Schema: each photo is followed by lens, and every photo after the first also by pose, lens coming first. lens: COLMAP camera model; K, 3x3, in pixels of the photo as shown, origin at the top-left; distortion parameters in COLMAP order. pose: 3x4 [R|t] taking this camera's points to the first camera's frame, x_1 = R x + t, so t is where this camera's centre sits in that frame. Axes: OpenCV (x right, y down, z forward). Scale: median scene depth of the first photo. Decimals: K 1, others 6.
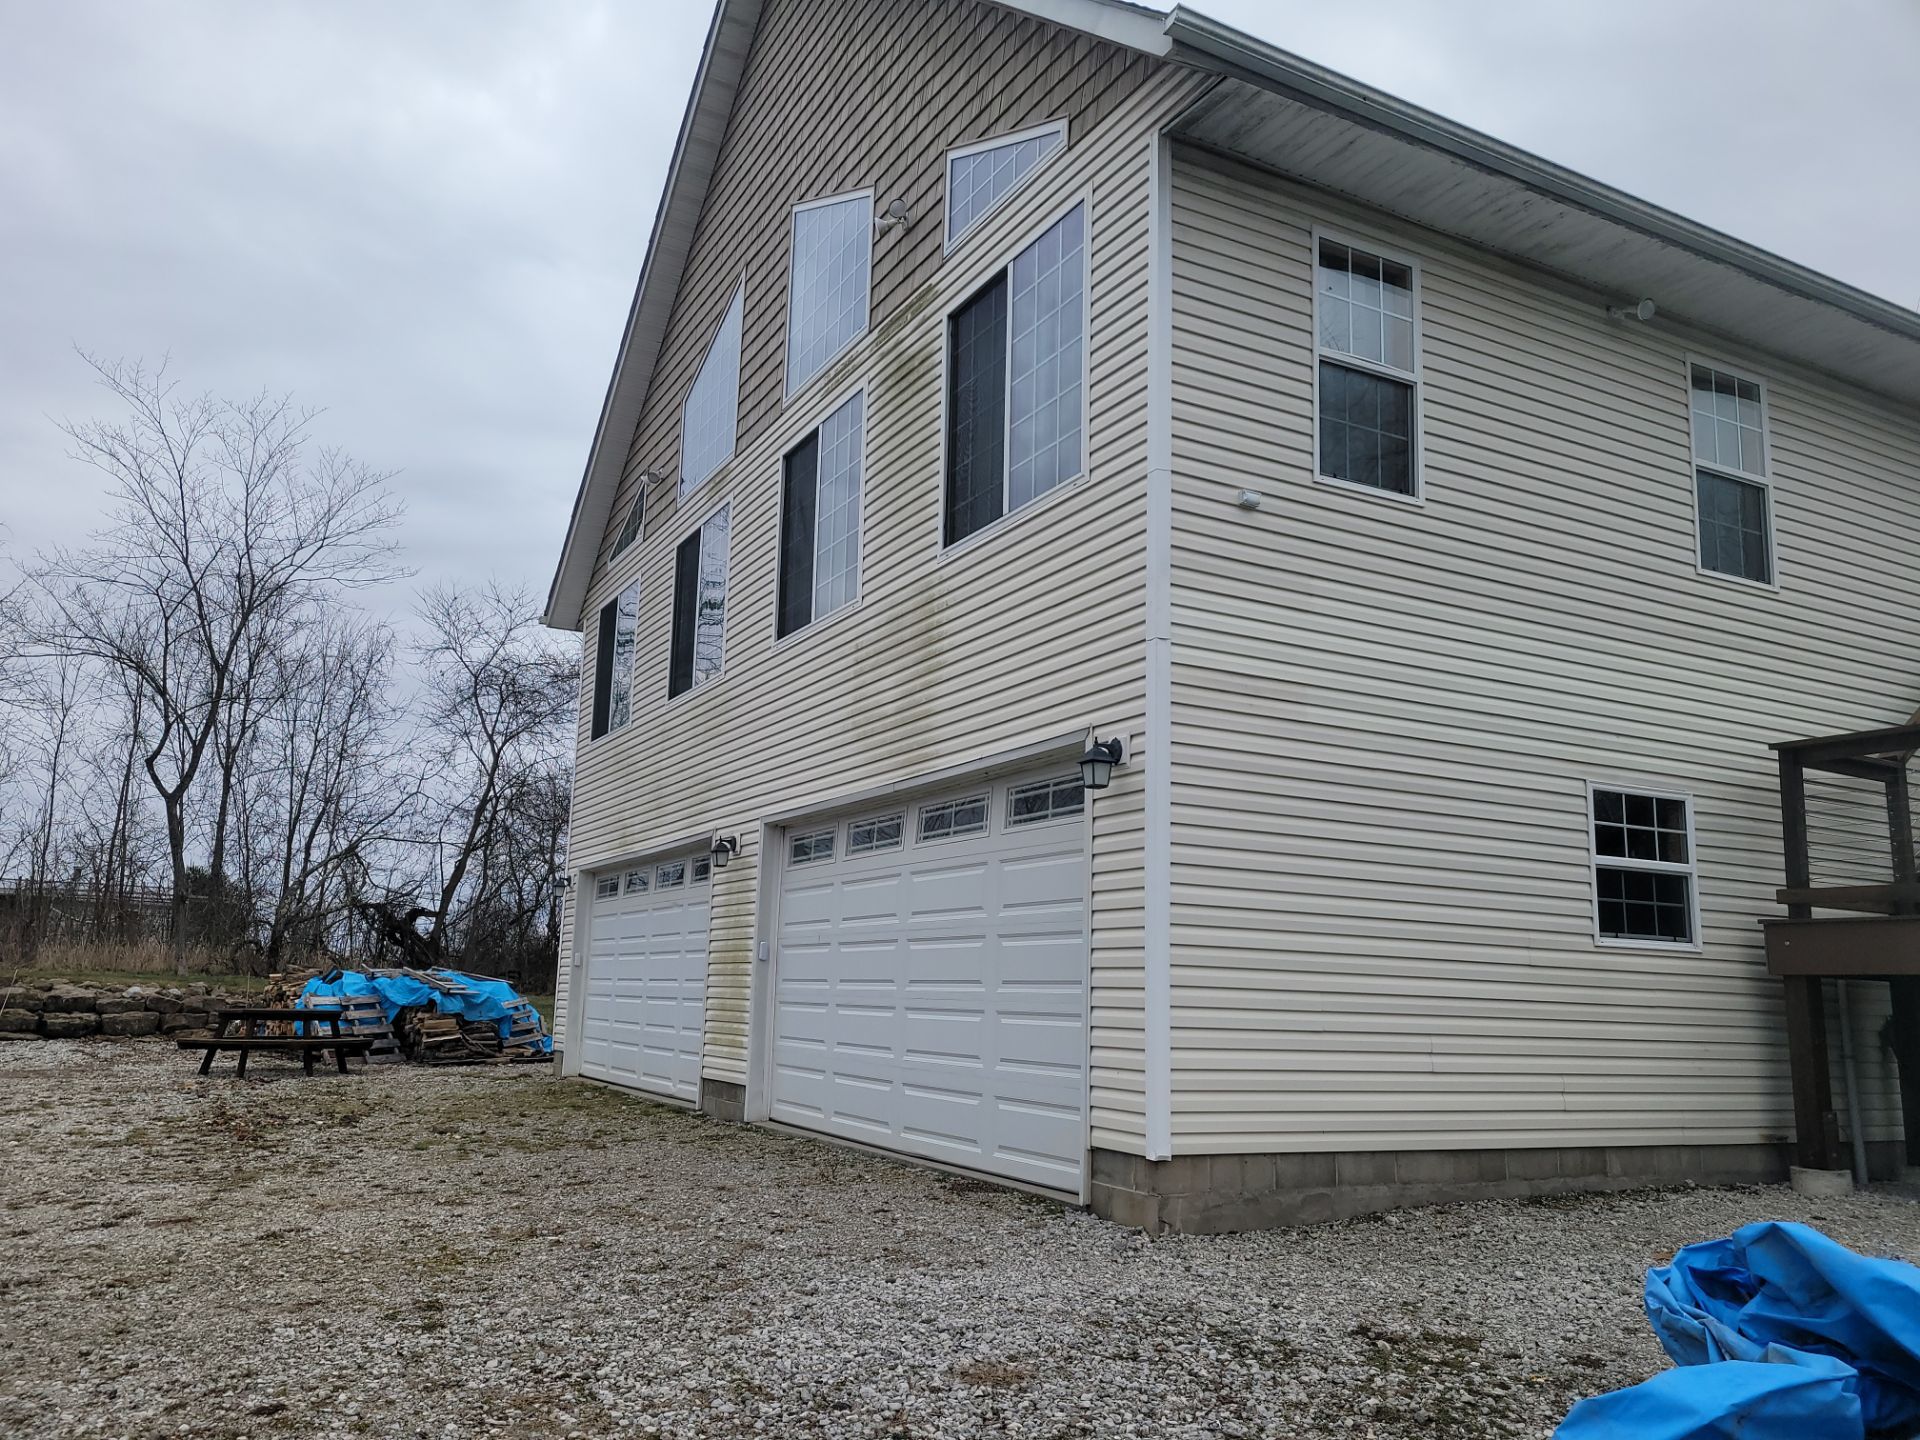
lens RADIAL K [[1460.6, 0, 932.1], [0, 1460.6, 730.4], [0, 0, 1]] dist [0.084360, -0.056479]
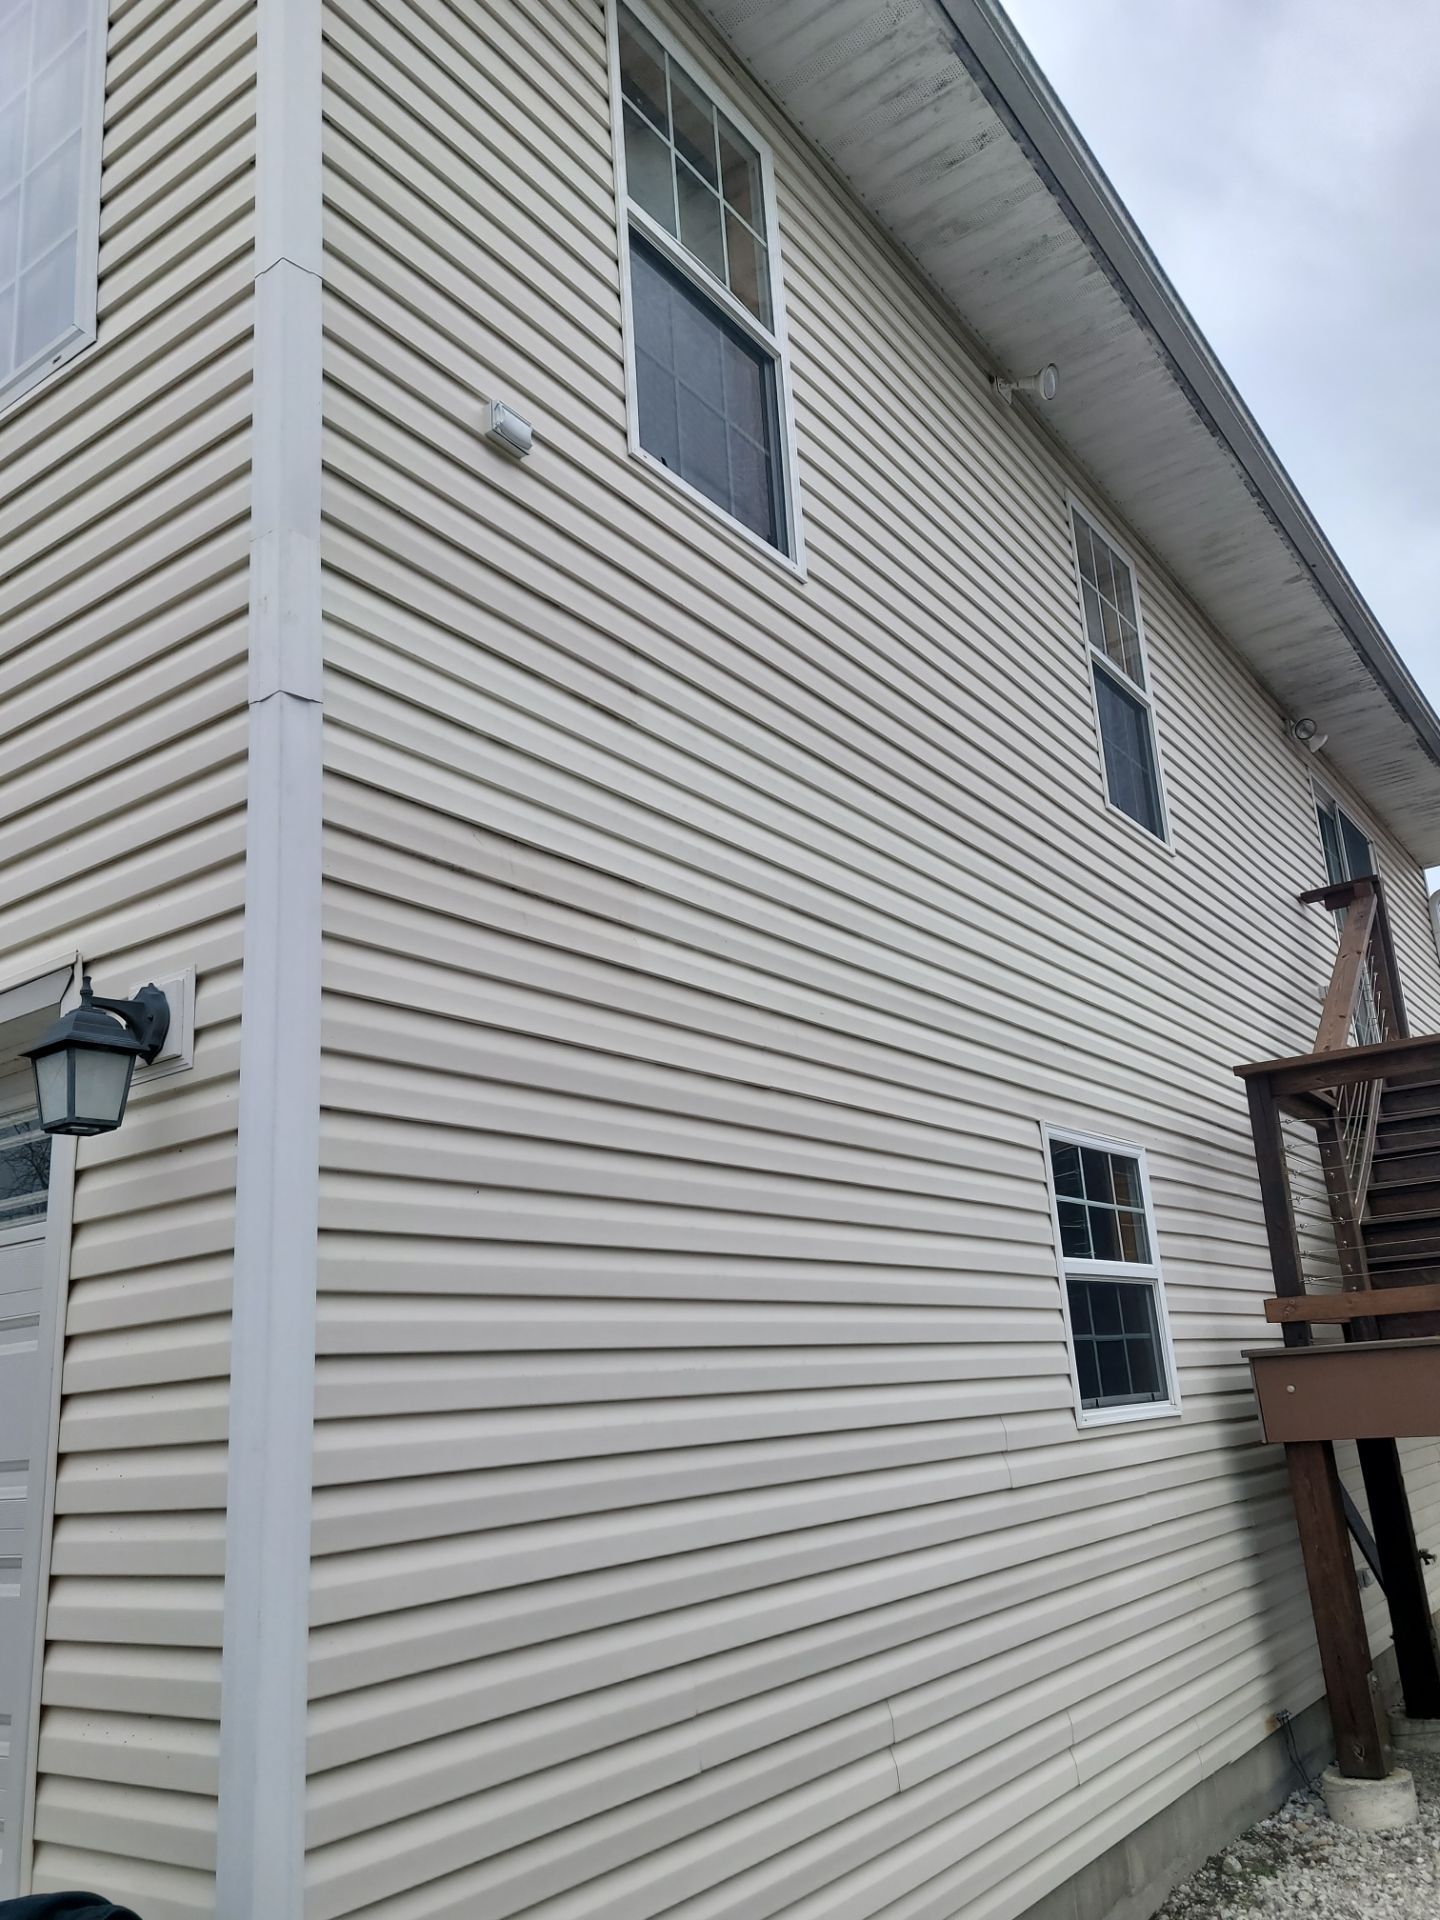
lens RADIAL K [[1460.6, 0, 681.0], [0, 1460.6, 989.0], [0, 0, 1]] dist [0.084360, -0.056479]
pose [[0.899157, 0.034620, 0.436254, 0.076014], [0.005388, 0.995915, -0.090137, 0.033078], [-0.437593, 0.083398, 0.895297, 0.560164]]
